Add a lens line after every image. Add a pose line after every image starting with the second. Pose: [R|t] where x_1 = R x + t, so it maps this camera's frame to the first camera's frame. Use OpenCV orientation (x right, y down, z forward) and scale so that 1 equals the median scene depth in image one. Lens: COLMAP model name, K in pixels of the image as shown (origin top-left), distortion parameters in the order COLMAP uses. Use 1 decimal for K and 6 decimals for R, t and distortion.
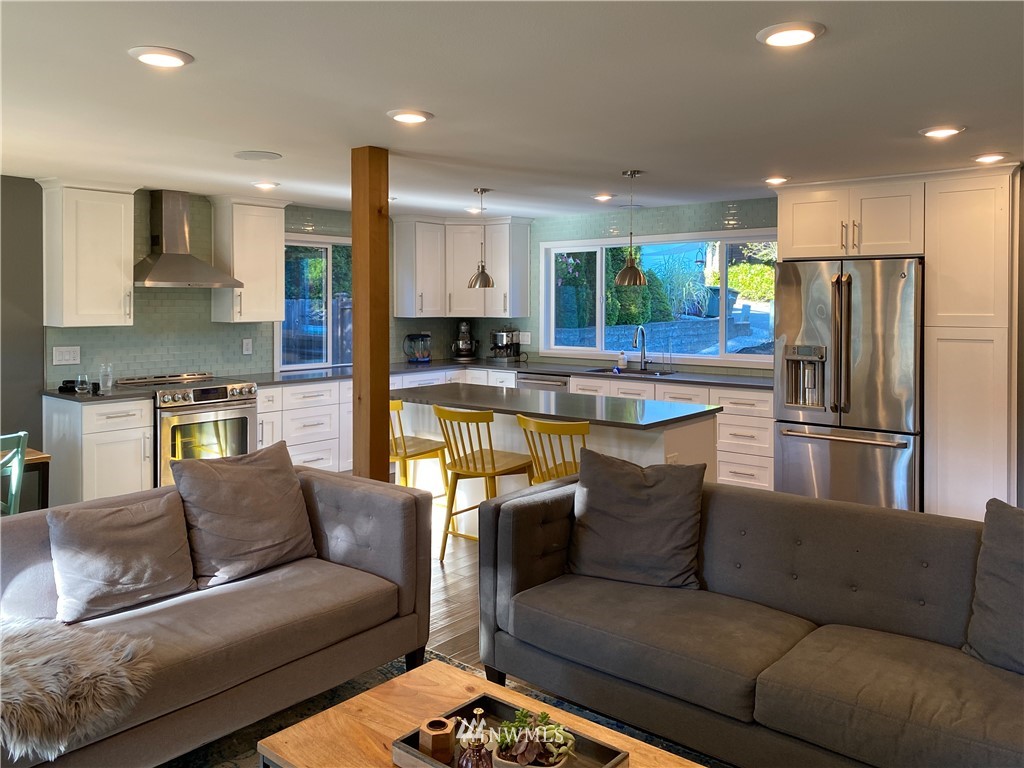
lens RADIAL K [[840.0, 0, 512.5], [0, 840.0, 314.7], [0, 0, 1]] dist [0.001599, -0.009412]
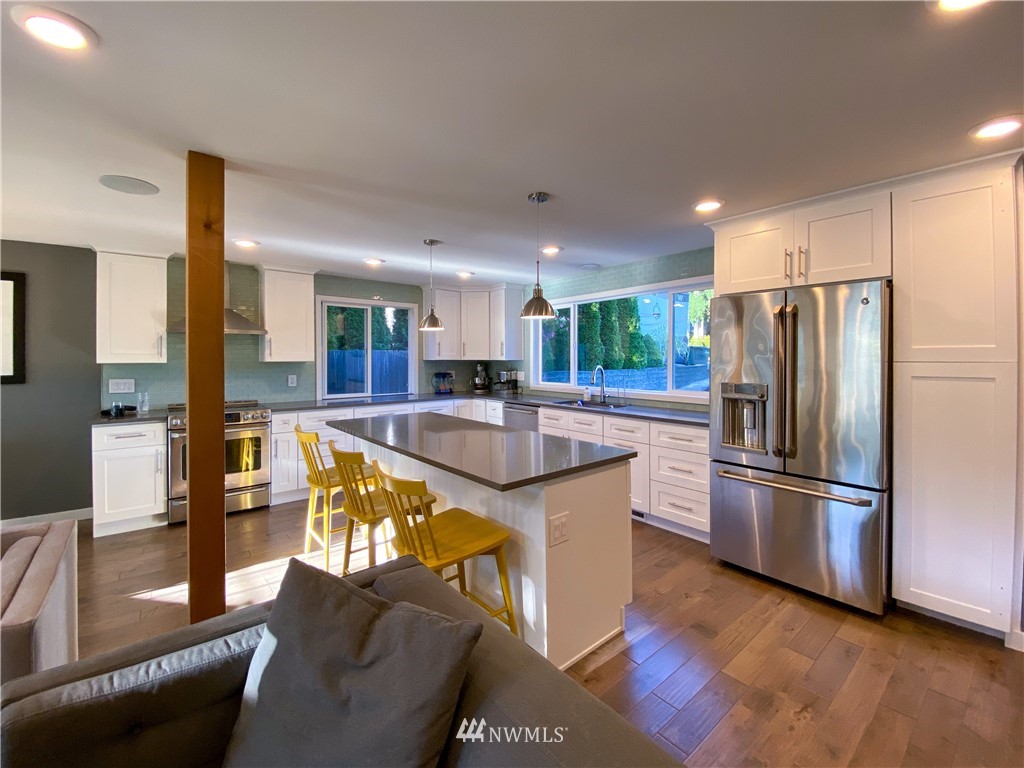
lens RADIAL K [[401.0, 0, 529.6], [0, 401.0, 363.9], [0, 0, 1]] dist [0.016383, -0.020139]
pose [[0.981955, -0.000374, -0.189116, 0.183369], [-0.001278, 0.999962, -0.008614, 0.017673], [0.189112, 0.008700, 0.981917, 0.472800]]
